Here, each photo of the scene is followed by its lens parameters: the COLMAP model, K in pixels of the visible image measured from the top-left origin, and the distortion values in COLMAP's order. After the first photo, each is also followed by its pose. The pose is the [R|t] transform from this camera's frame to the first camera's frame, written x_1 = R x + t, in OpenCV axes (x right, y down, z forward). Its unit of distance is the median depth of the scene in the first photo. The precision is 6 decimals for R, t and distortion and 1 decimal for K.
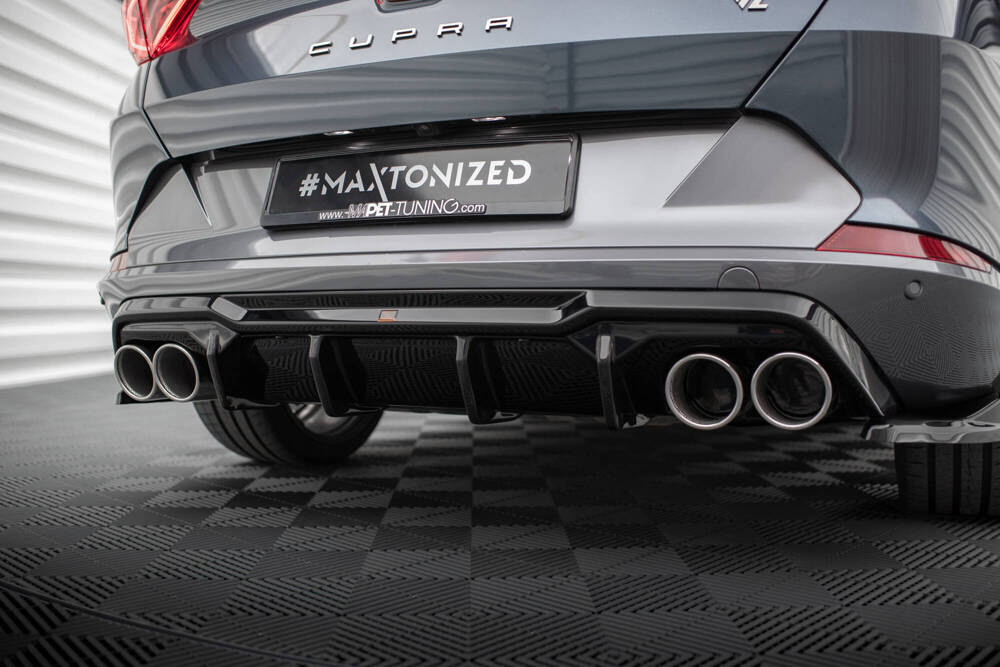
lens RADIAL K [[965.8, 0, 498.9], [0, 965.8, 329.1], [0, 0, 1]] dist [-0.043342, 0.000000]
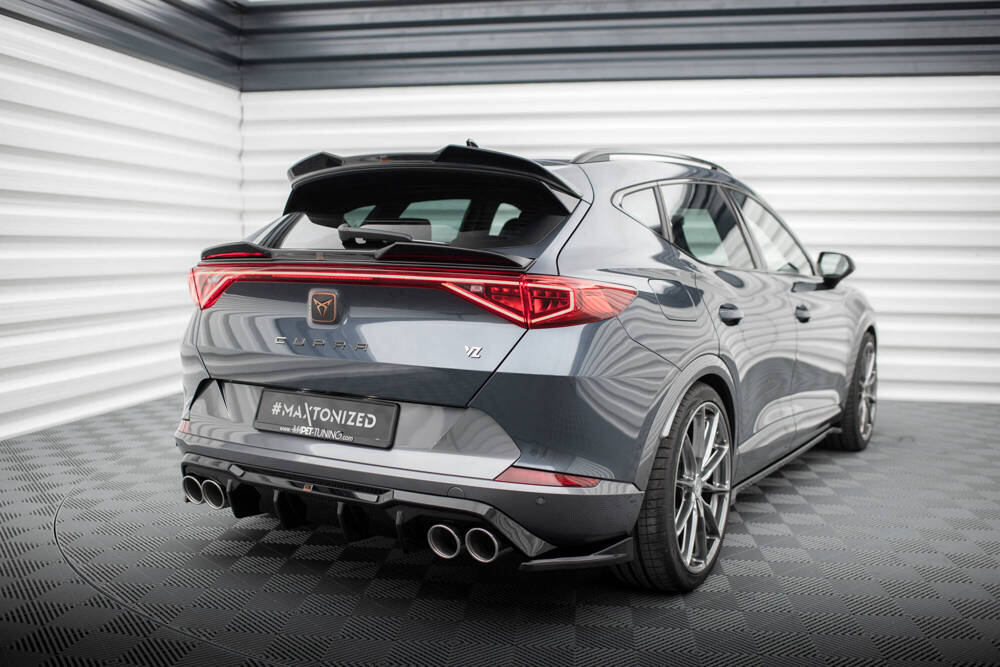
lens RADIAL K [[965.8, 0, 478.4], [0, 965.8, 346.6], [0, 0, 1]] dist [-0.043342, 0.000000]
pose [[0.992804, 0.024488, -0.117219, 0.453360], [-0.016855, 0.997699, 0.065672, -0.432199], [0.118557, -0.063223, 0.990932, -0.907817]]
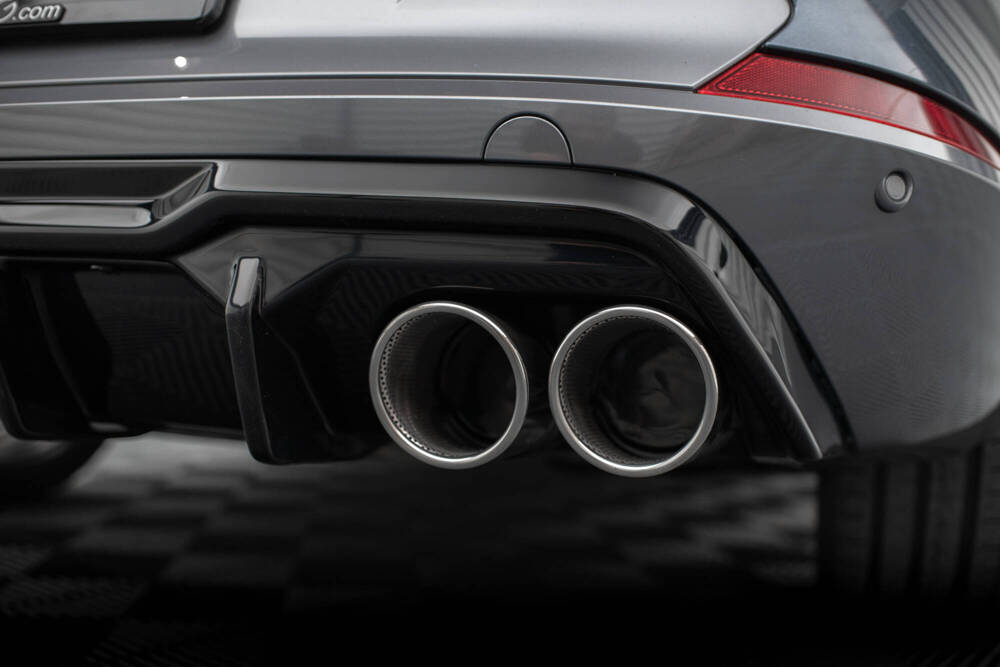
lens RADIAL K [[965.8, 0, 510.3], [0, 965.8, 330.0], [0, 0, 1]] dist [-0.043342, 0.000000]
pose [[0.992410, 0.052760, 0.111077, 0.163337], [-0.047428, 0.997617, -0.050111, 0.051444], [-0.113456, 0.044462, 0.992548, 0.463866]]
